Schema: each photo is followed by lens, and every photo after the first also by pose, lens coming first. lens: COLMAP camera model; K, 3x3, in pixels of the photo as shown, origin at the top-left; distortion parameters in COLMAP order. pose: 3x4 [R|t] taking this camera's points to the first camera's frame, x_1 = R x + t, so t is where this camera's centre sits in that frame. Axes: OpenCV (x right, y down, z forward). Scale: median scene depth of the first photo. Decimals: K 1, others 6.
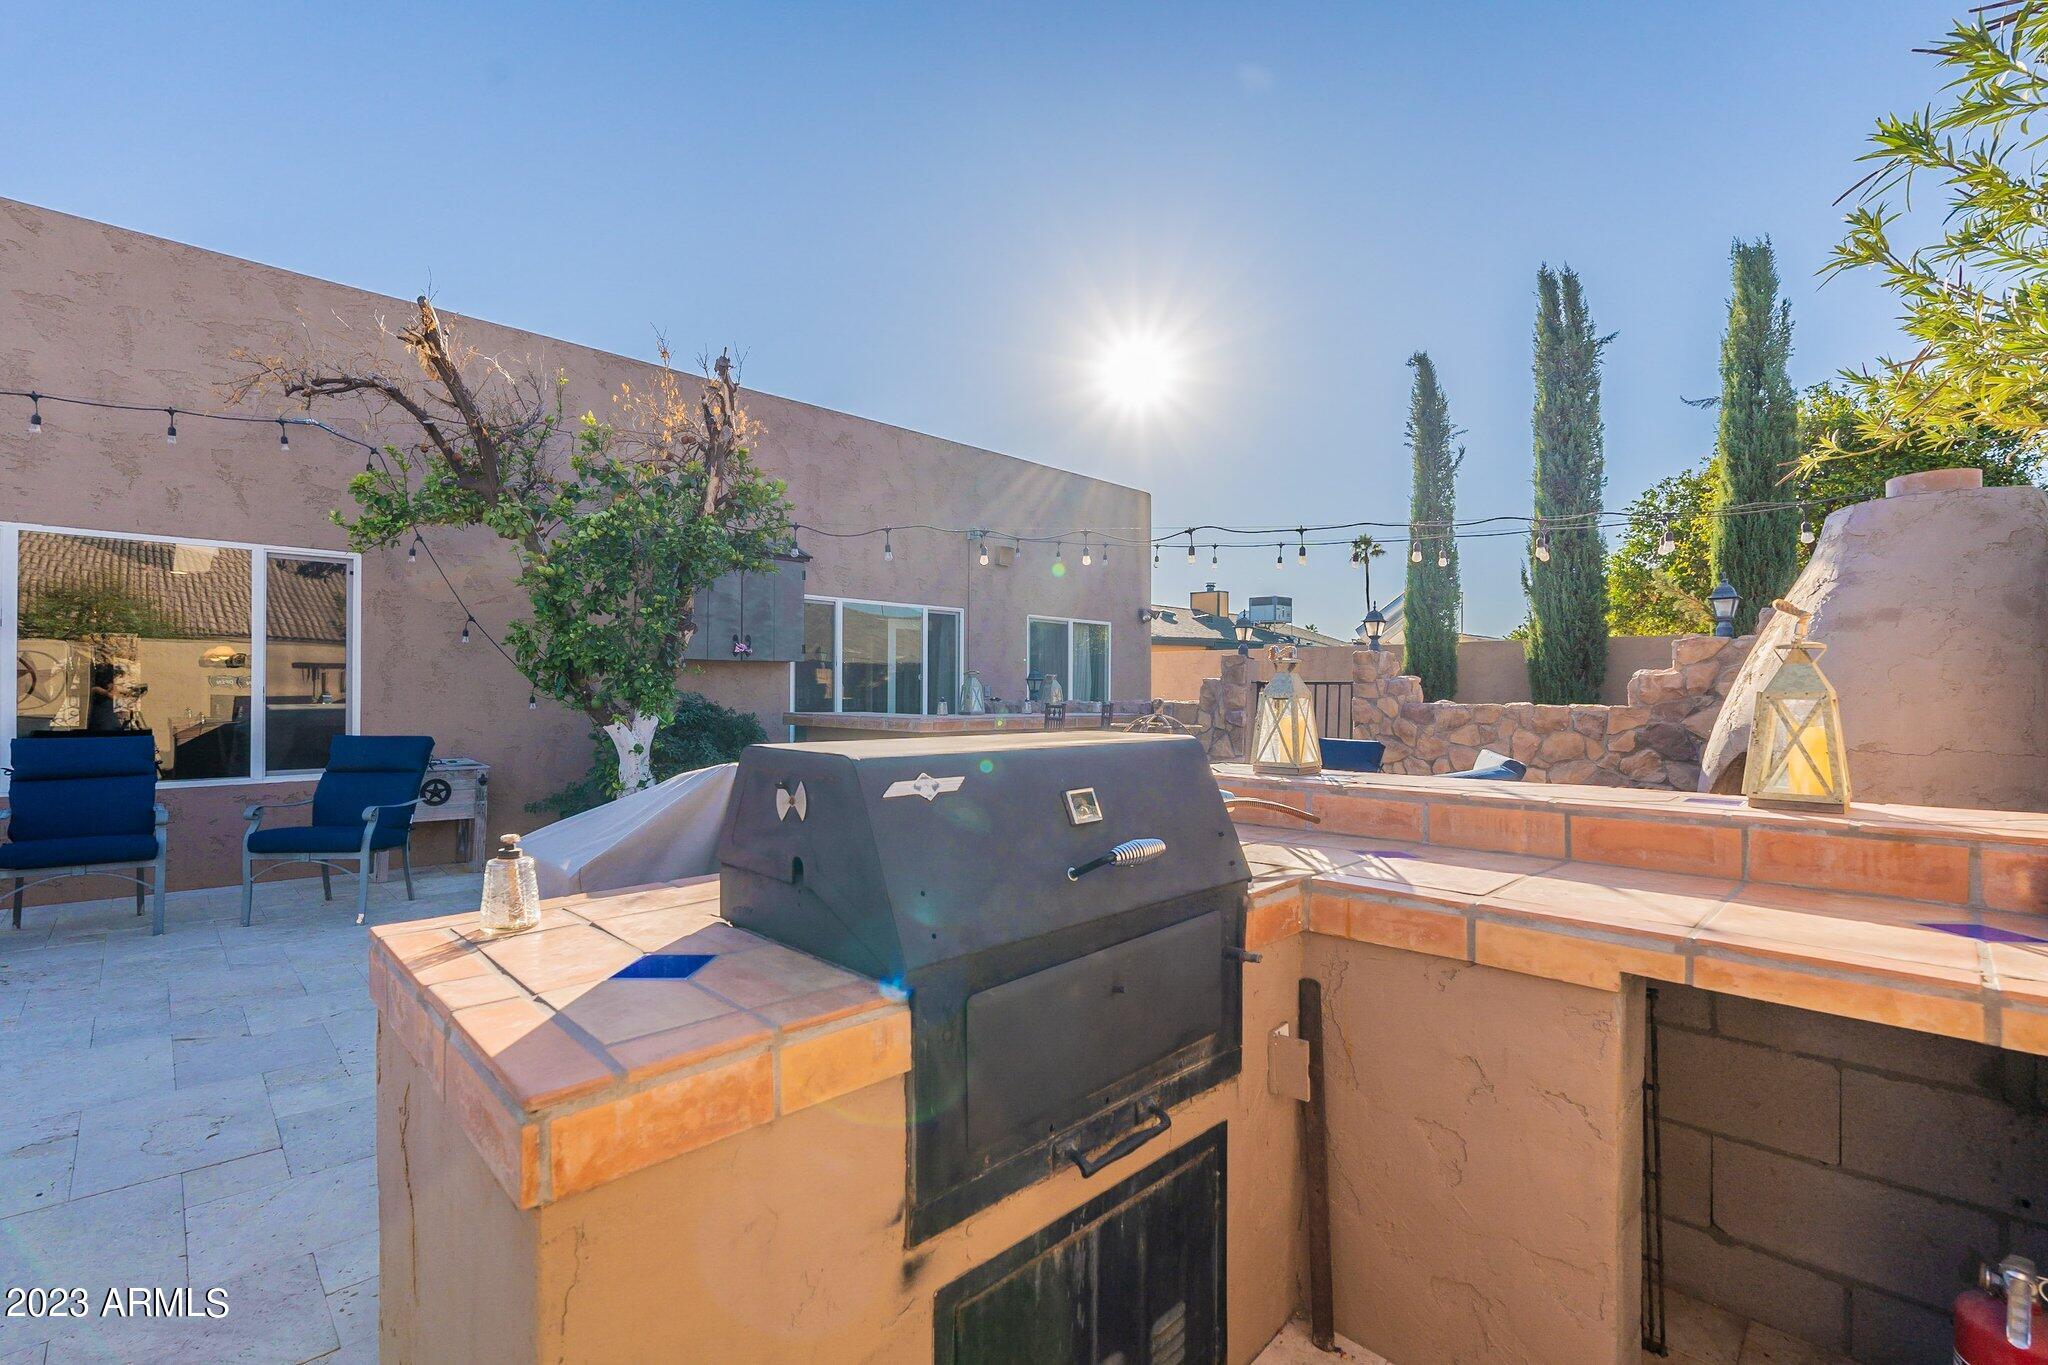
lens RADIAL K [[901.1, 0, 1008.8], [0, 901.1, 684.3], [0, 0, 1]] dist [0.000390, 0.000386]
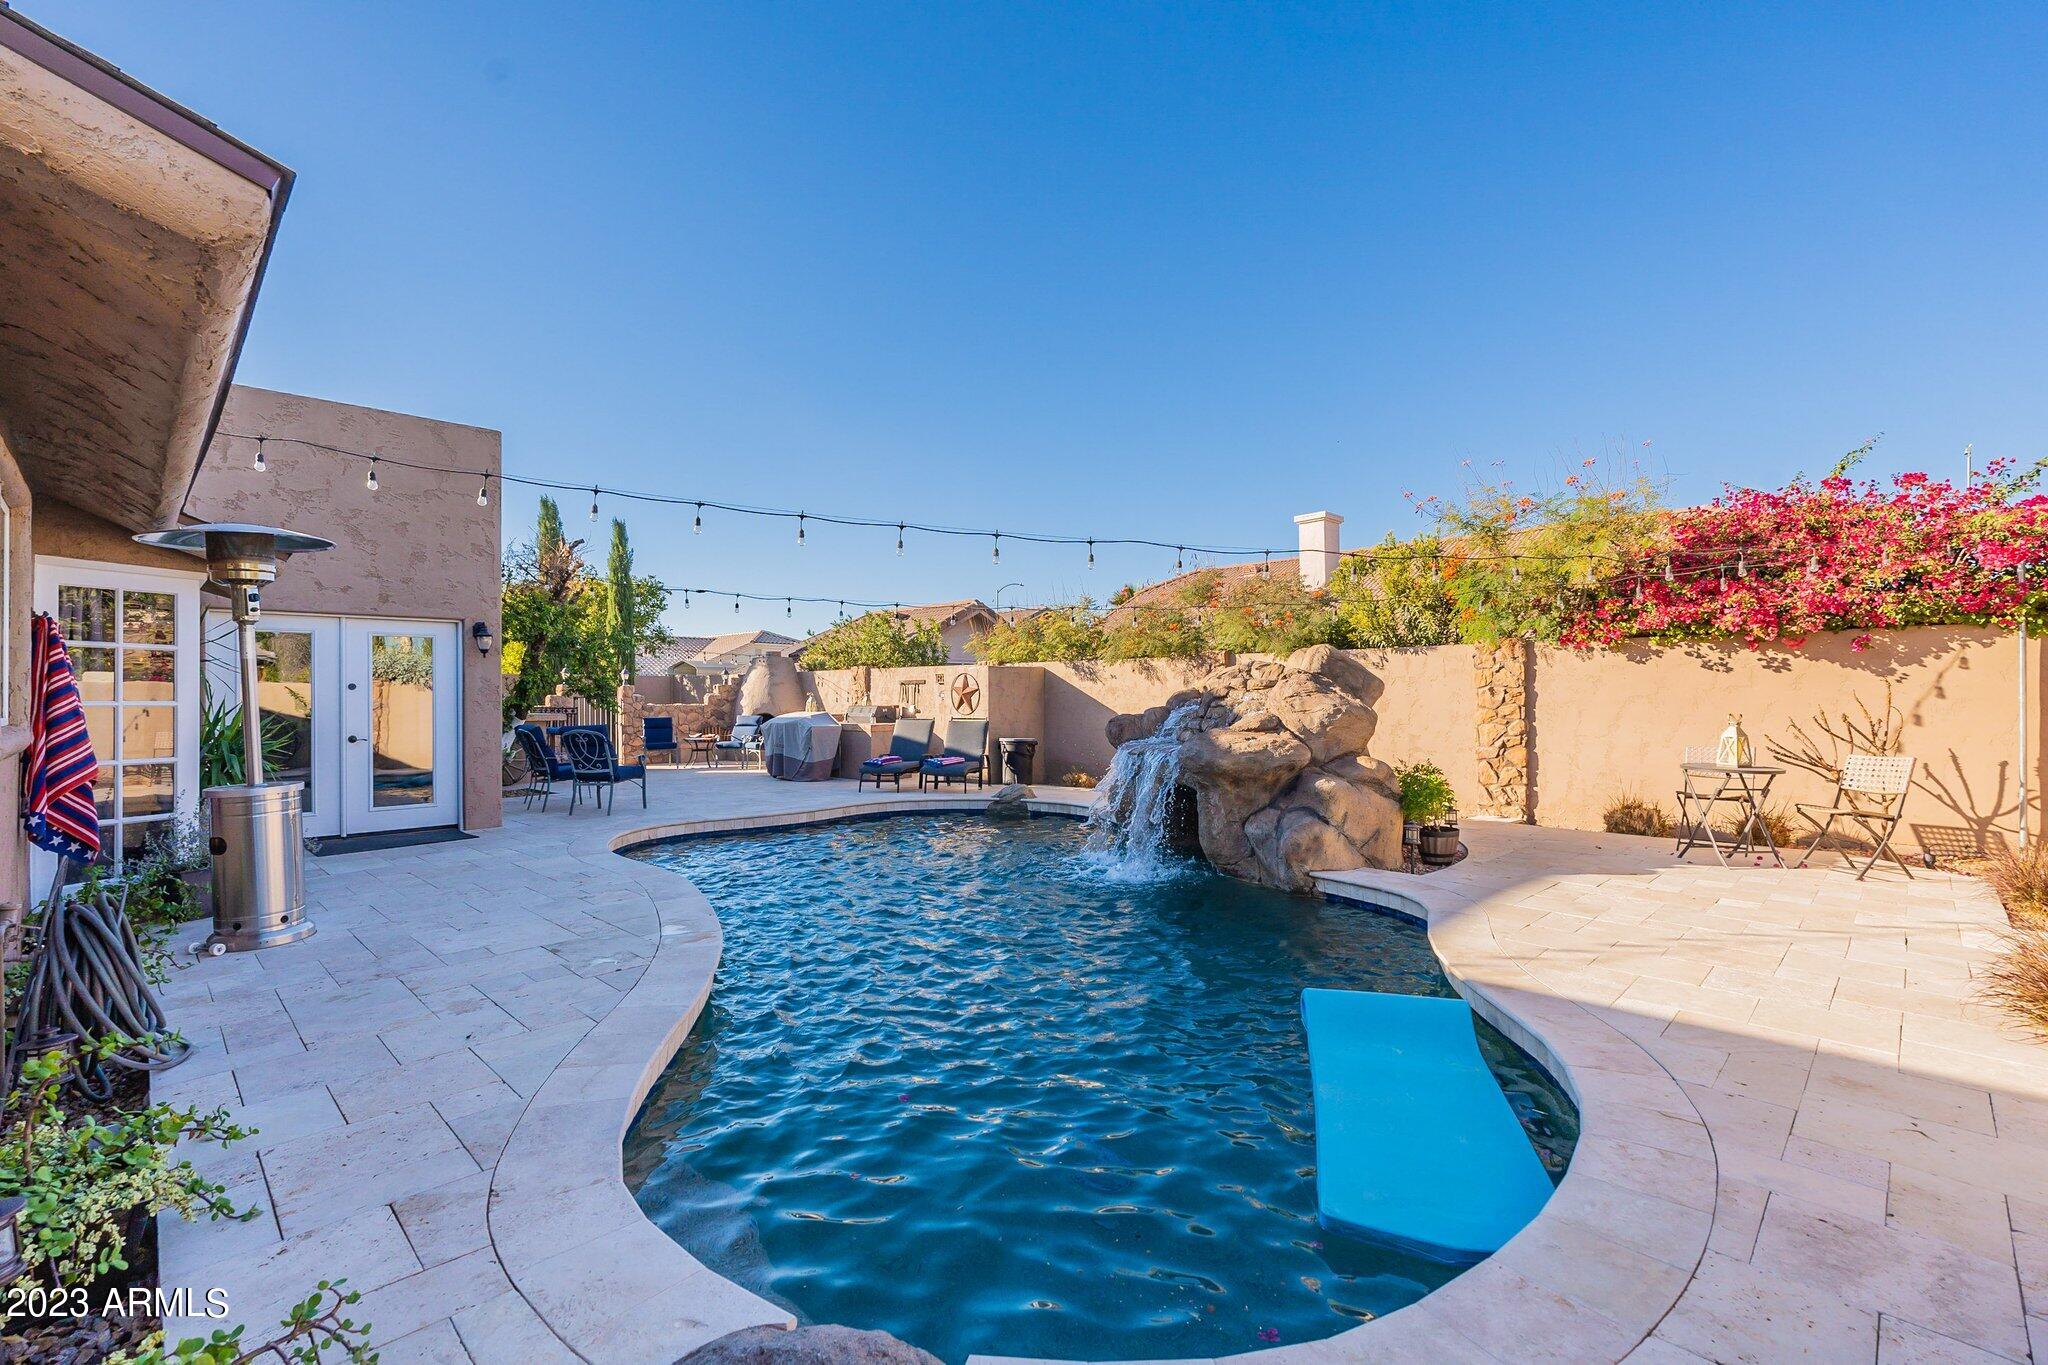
lens RADIAL K [[893.4, 0, 1024.0], [0, 893.4, 682.5], [0, 0, 1]] dist [-0.002336, -0.000200]
pose [[-0.024213, 0.012834, 0.999624, -2.383392], [-0.000656, 0.999917, -0.012854, -0.013567], [-0.999707, -0.000967, -0.024202, -0.083434]]
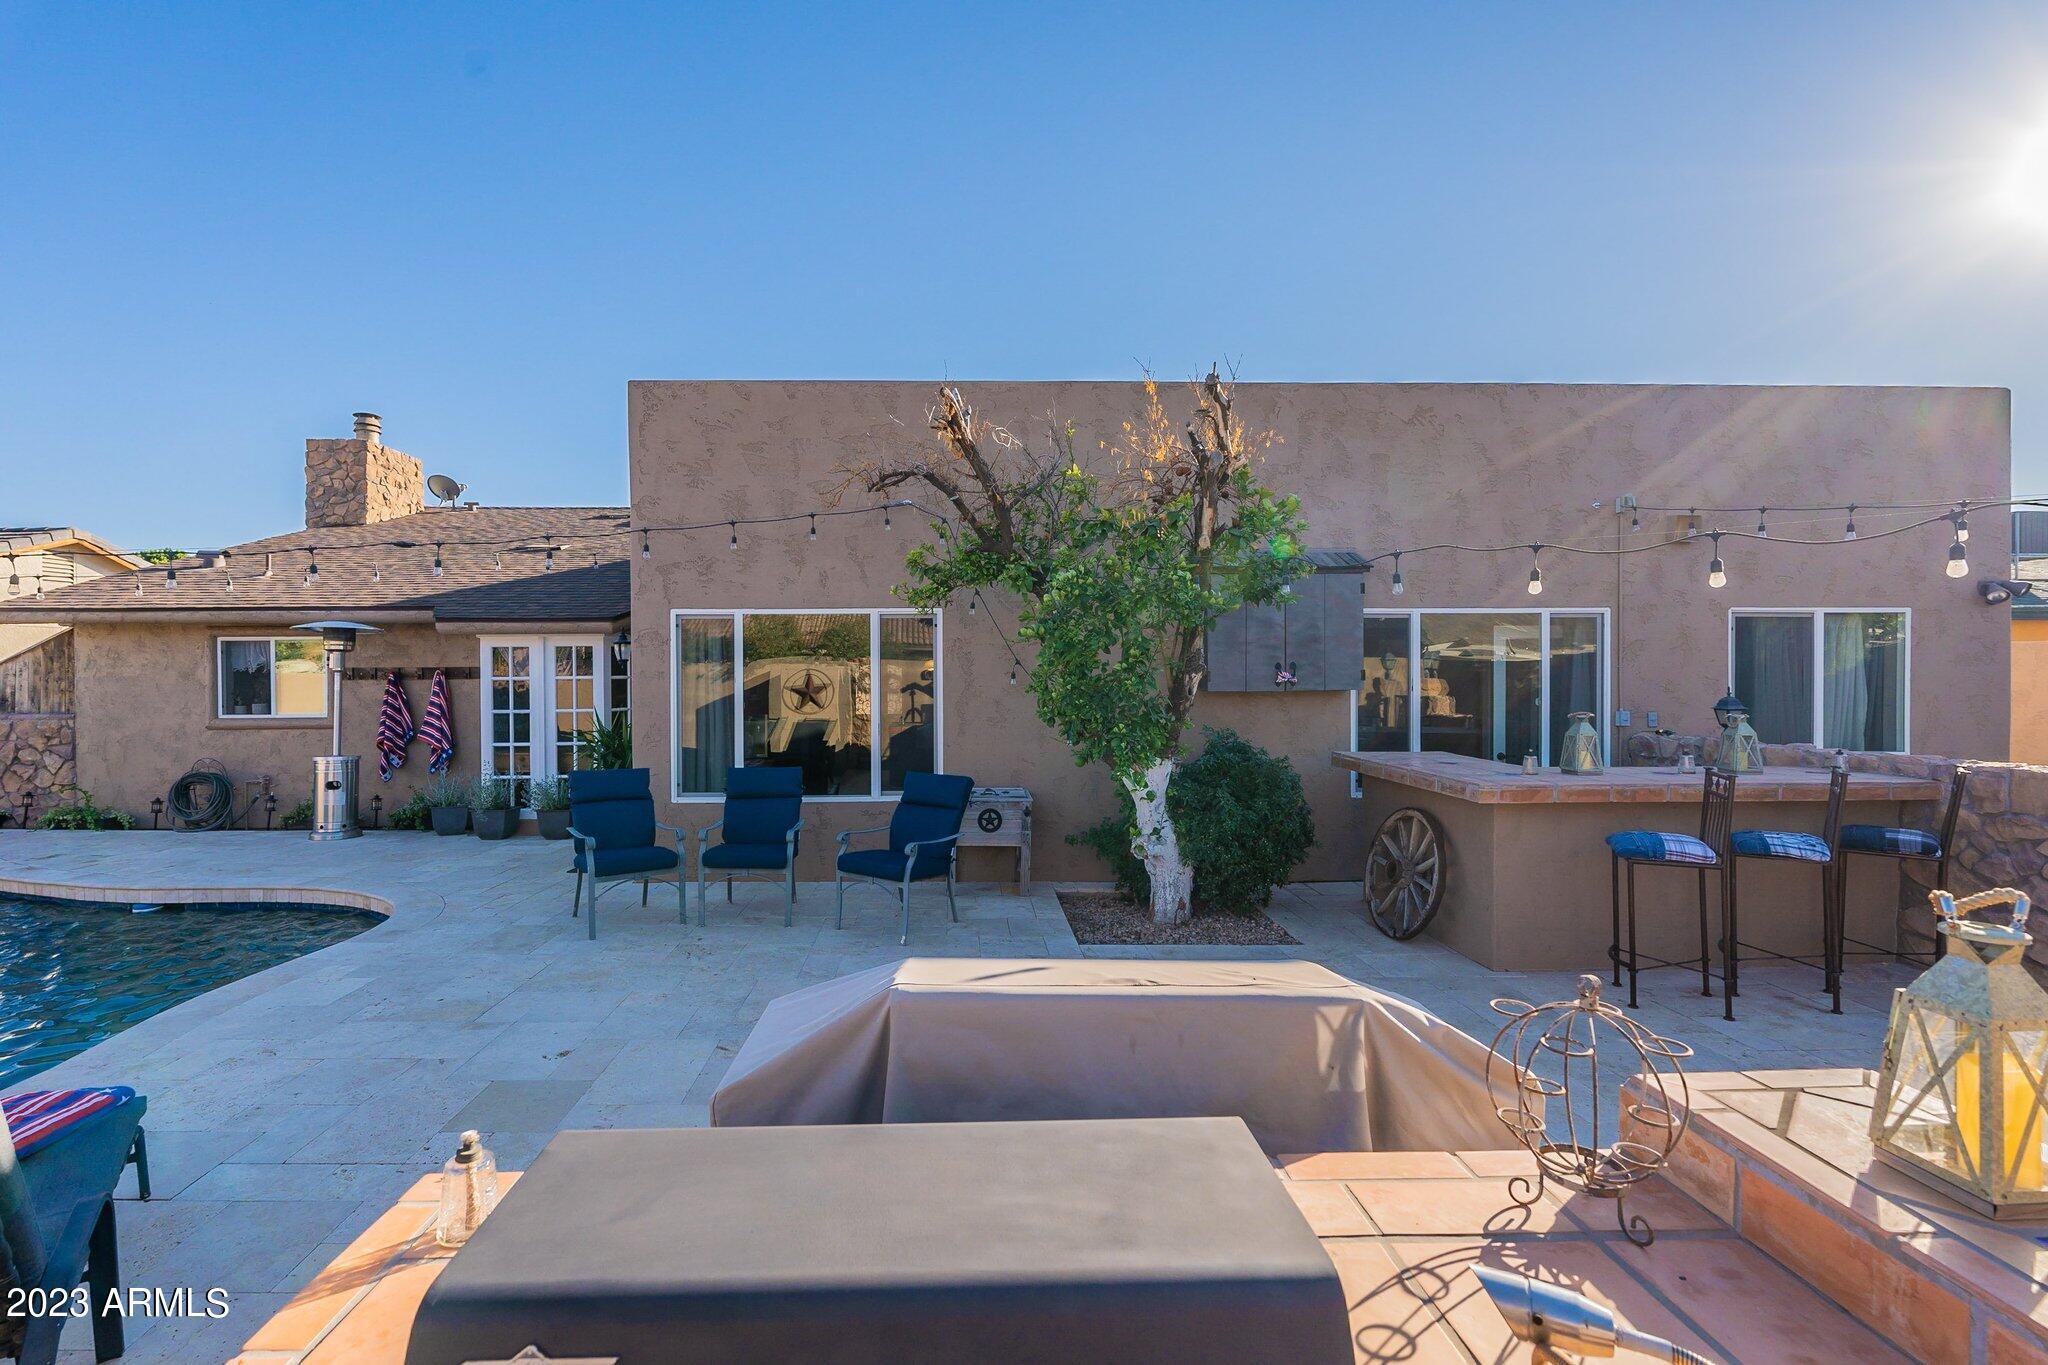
lens RADIAL K [[910.6, 0, 980.1], [0, 910.6, 675.5], [0, 0, 1]] dist [-0.001062, -0.000094]
pose [[0.740464, -0.001257, -0.672095, 0.108168], [0.013823, 0.999815, 0.013359, -0.071477], [0.671954, -0.019182, 0.740345, 0.154246]]
